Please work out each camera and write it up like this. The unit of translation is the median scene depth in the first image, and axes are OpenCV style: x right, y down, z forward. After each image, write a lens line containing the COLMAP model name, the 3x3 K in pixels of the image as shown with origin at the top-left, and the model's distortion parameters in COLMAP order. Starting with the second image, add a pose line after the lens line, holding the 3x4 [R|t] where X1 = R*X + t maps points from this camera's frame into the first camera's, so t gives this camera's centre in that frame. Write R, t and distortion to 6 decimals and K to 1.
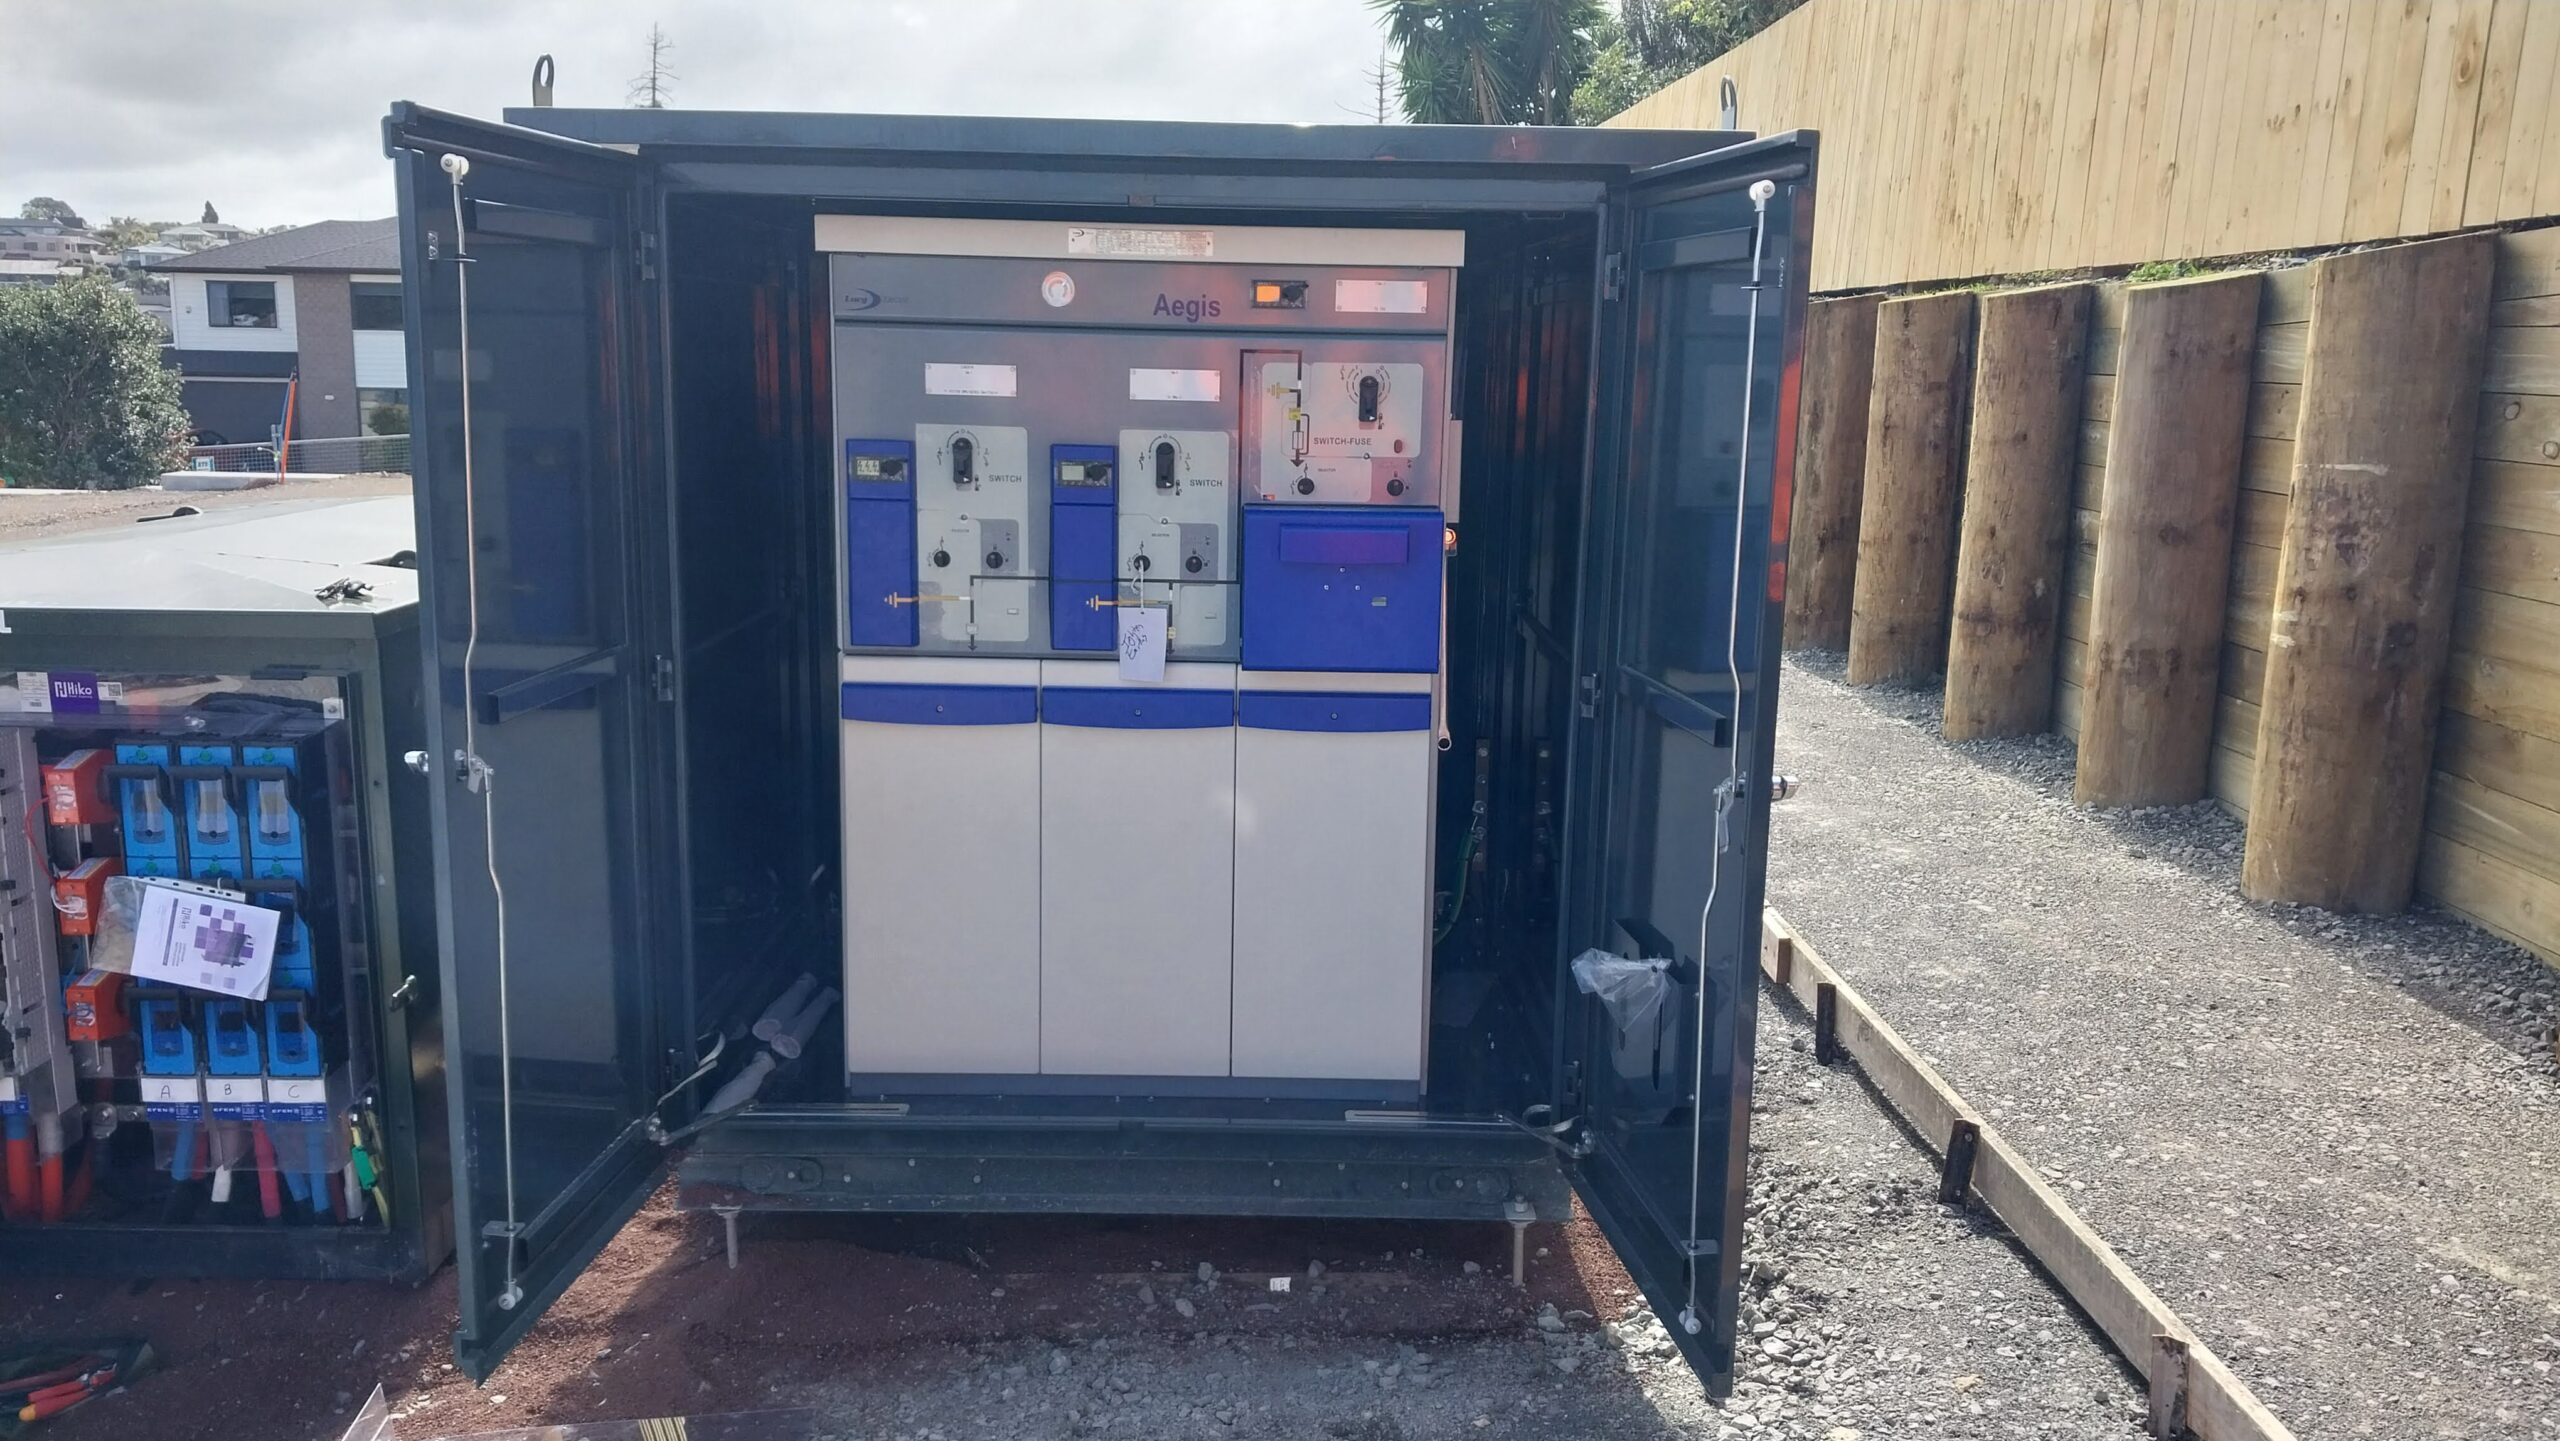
lens RADIAL K [[1948.1, 0, 1280.0], [0, 1948.1, 720.5], [0, 0, 1]] dist [0.041057, -0.072256]
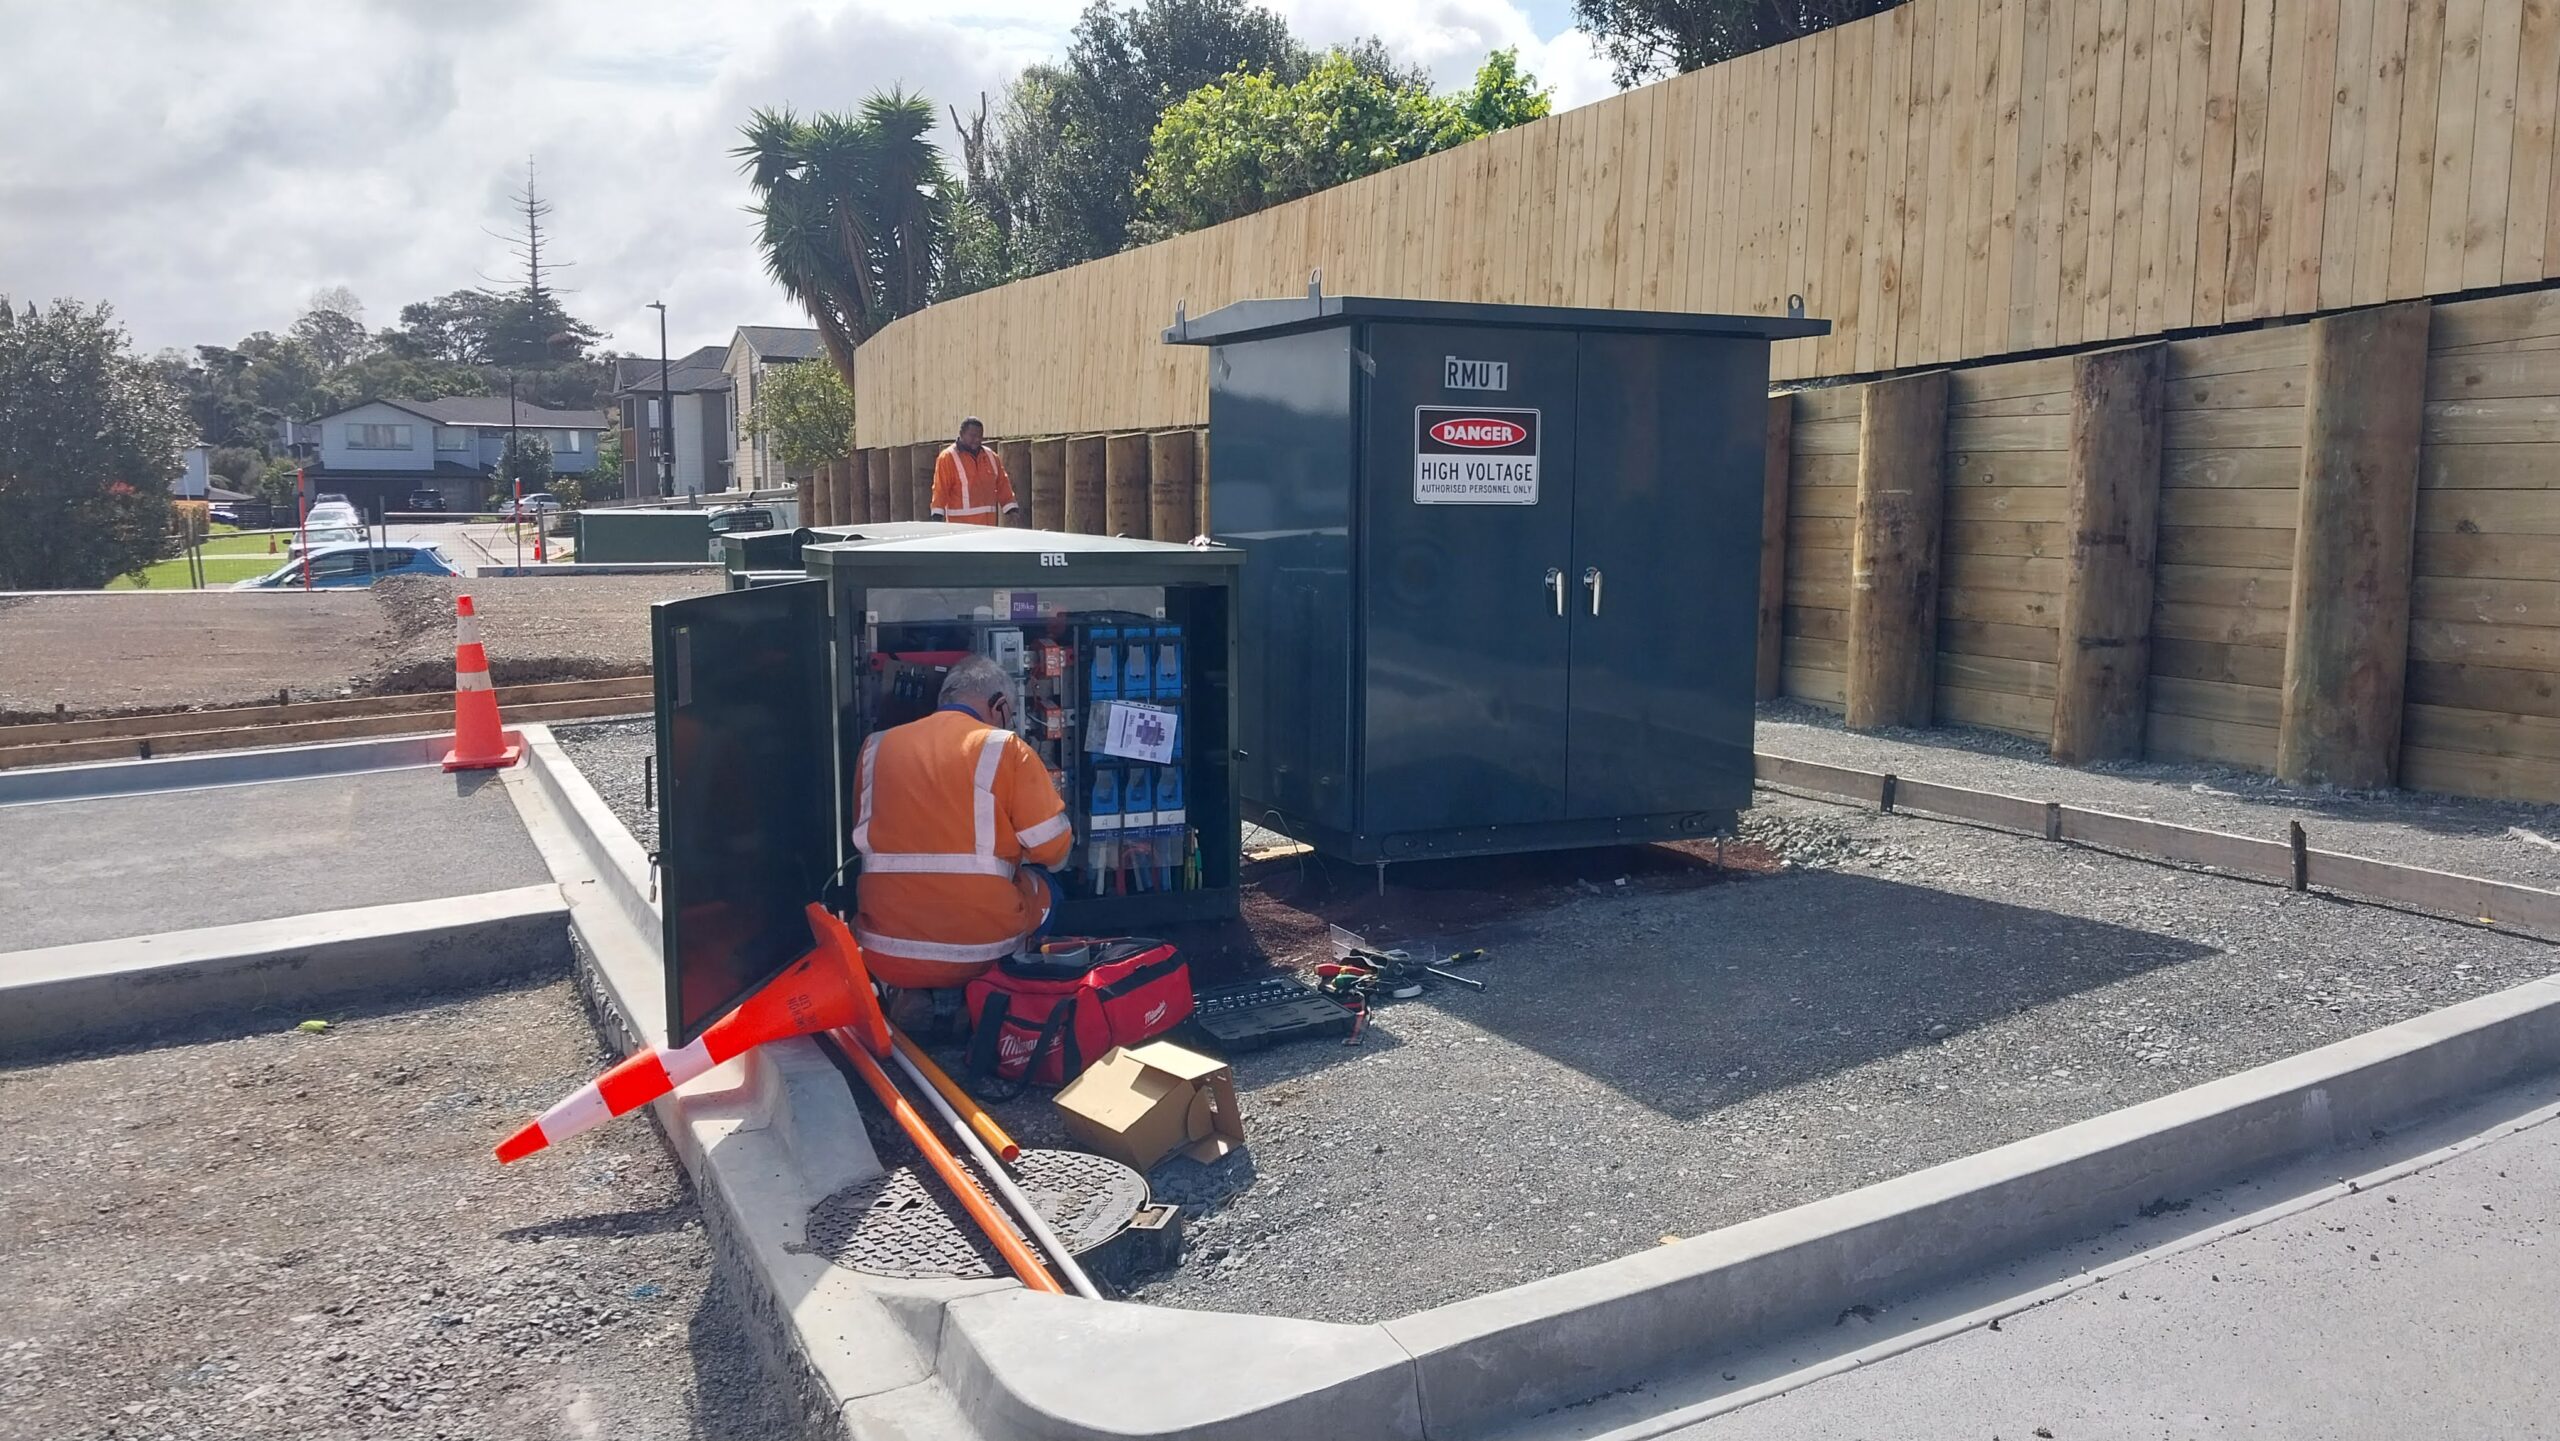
lens RADIAL K [[1948.1, 0, 1280.0], [0, 1948.1, 720.5], [0, 0, 1]] dist [0.041057, -0.072256]
pose [[0.915776, -0.059129, 0.397313, -0.767647], [0.085176, 0.995199, -0.048215, 0.133033], [-0.392554, 0.077995, 0.916416, -0.491196]]
